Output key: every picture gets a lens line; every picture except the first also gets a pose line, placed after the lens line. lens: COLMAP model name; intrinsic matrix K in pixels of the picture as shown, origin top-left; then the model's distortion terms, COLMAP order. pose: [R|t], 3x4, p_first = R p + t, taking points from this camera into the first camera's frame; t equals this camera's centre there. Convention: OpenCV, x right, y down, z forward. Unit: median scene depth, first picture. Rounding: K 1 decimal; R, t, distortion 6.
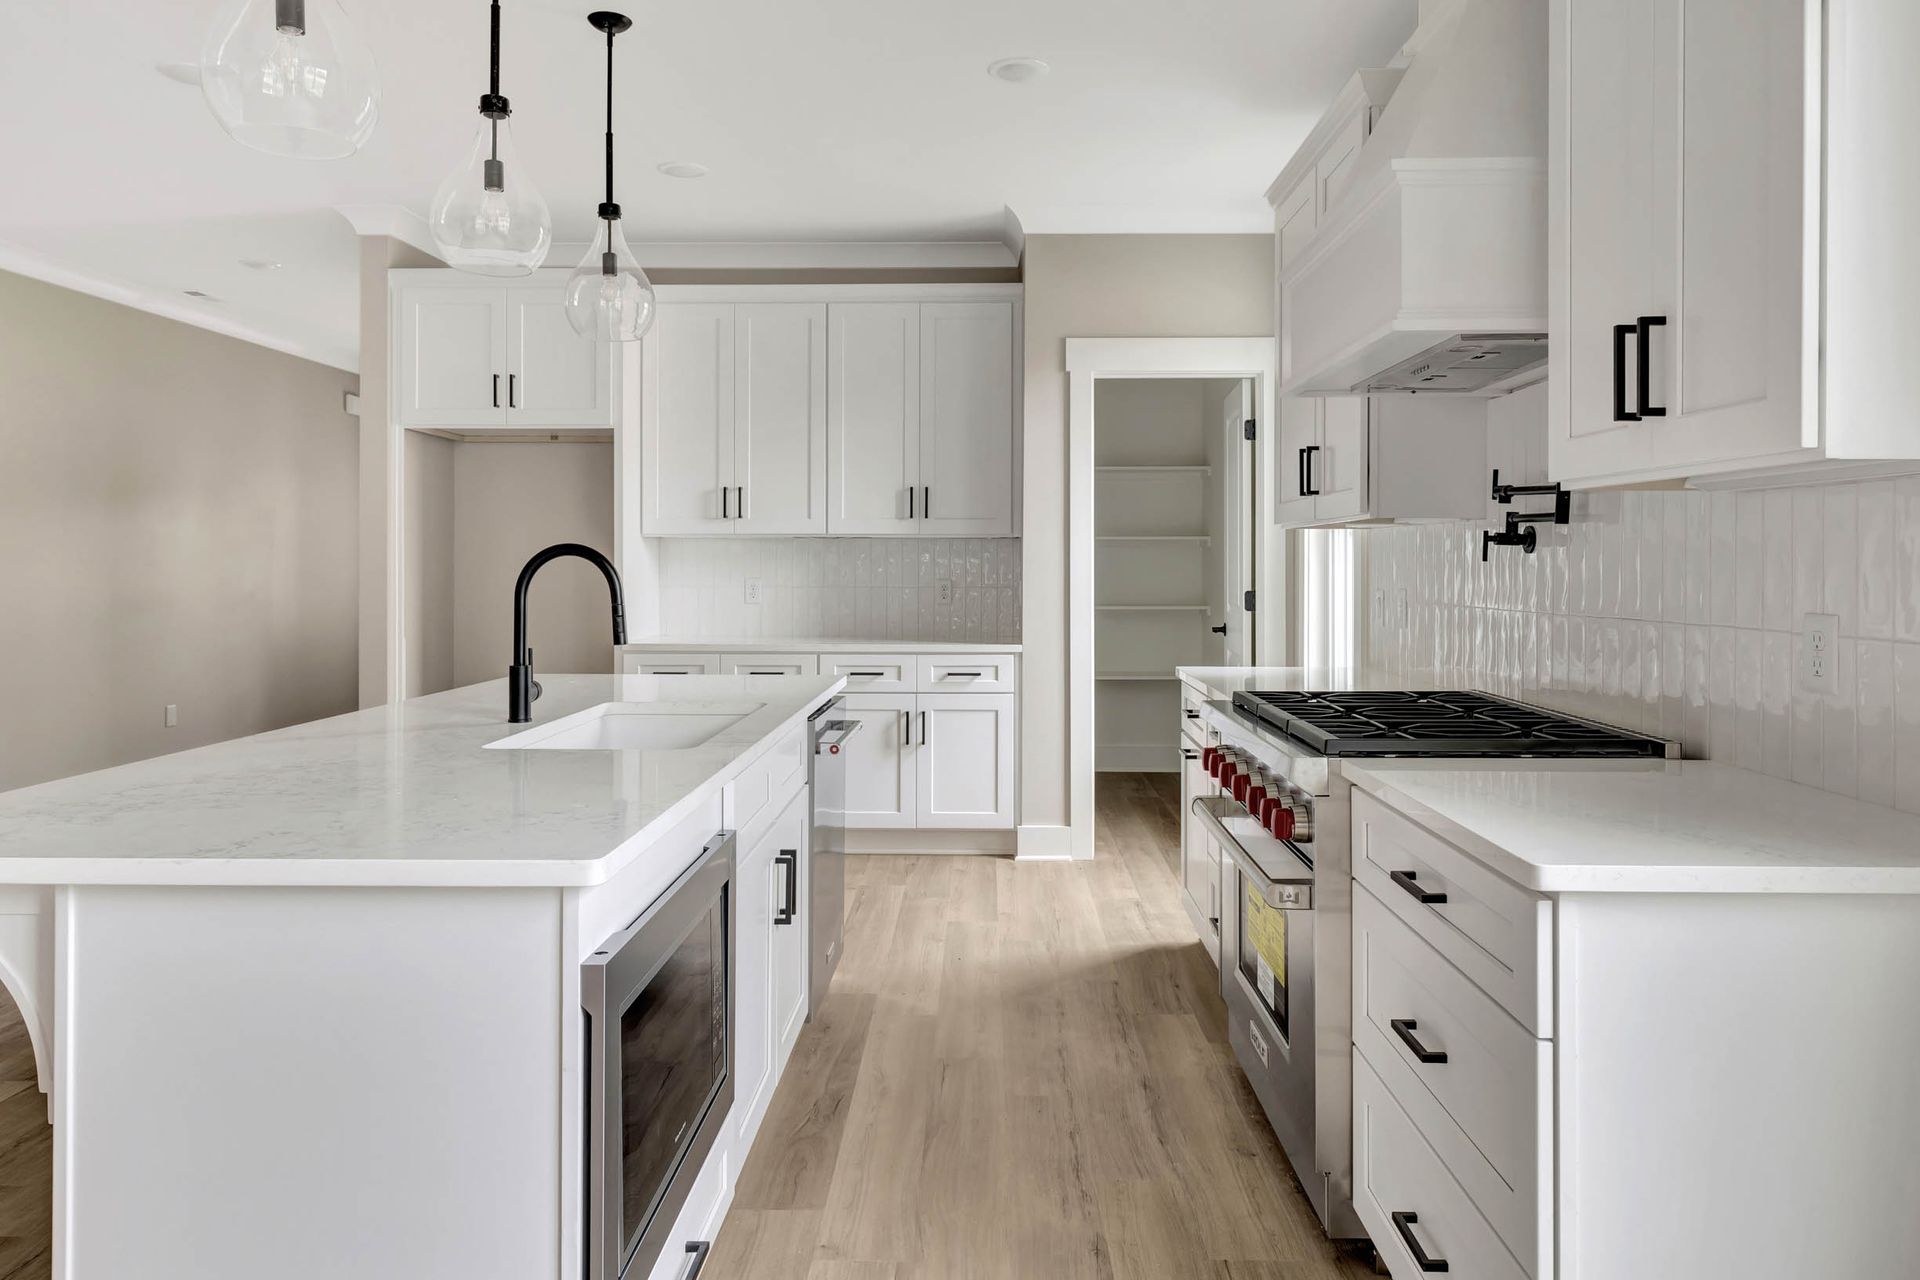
lens RADIAL K [[1491.6, 0, 960.3], [0, 1491.6, 562.3], [0, 0, 1]] dist [0.000107, -0.001662]
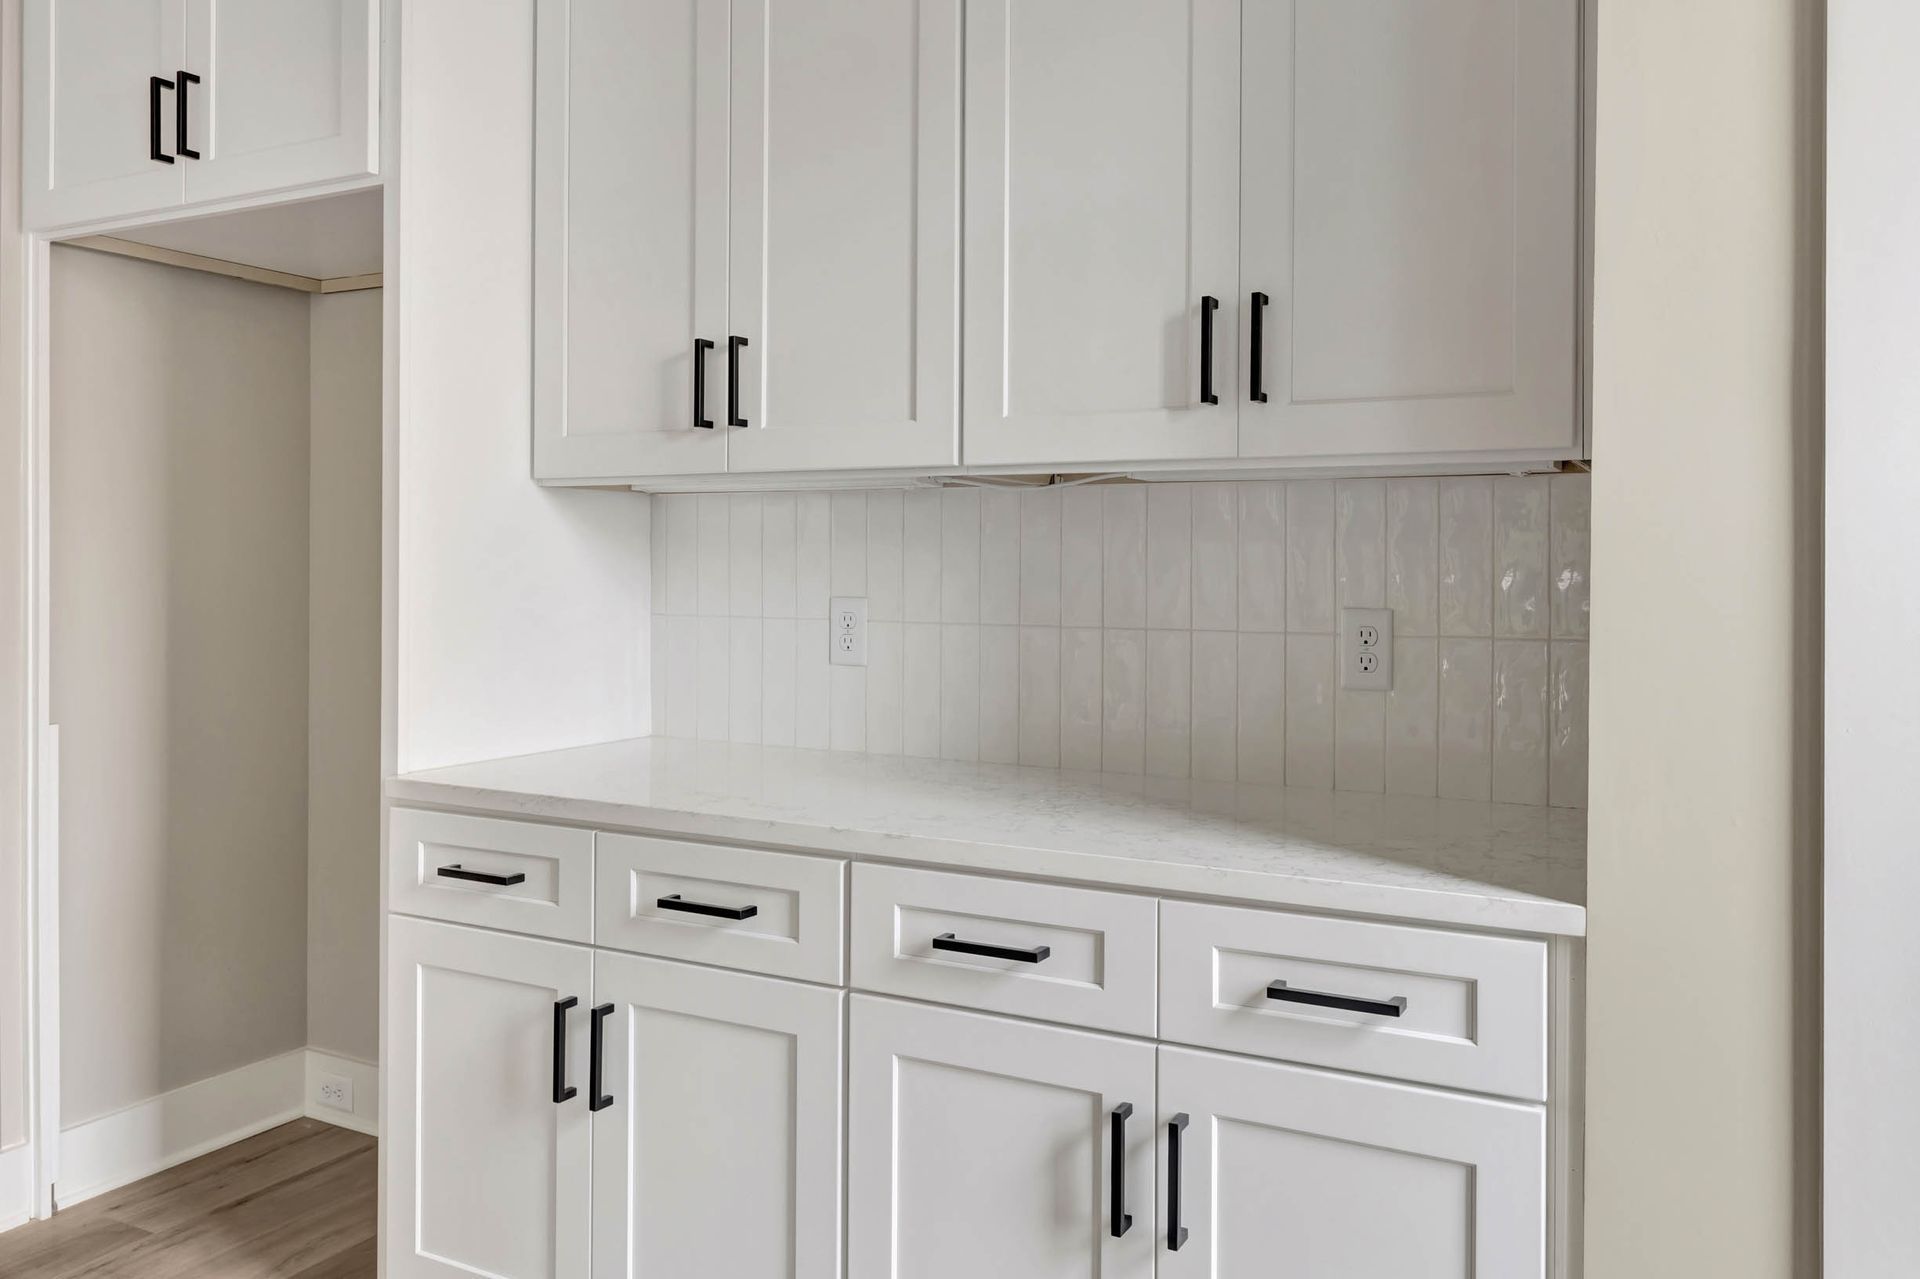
lens RADIAL K [[1491.6, 0, 960.3], [0, 1491.6, 561.8], [0, 0, 1]] dist [0.000107, -0.001662]
pose [[0.889494, 0.003161, -0.456935, 0.060711], [-0.002619, 0.999995, 0.001820, 0.001321], [0.456939, -0.000423, 0.889498, 0.744203]]
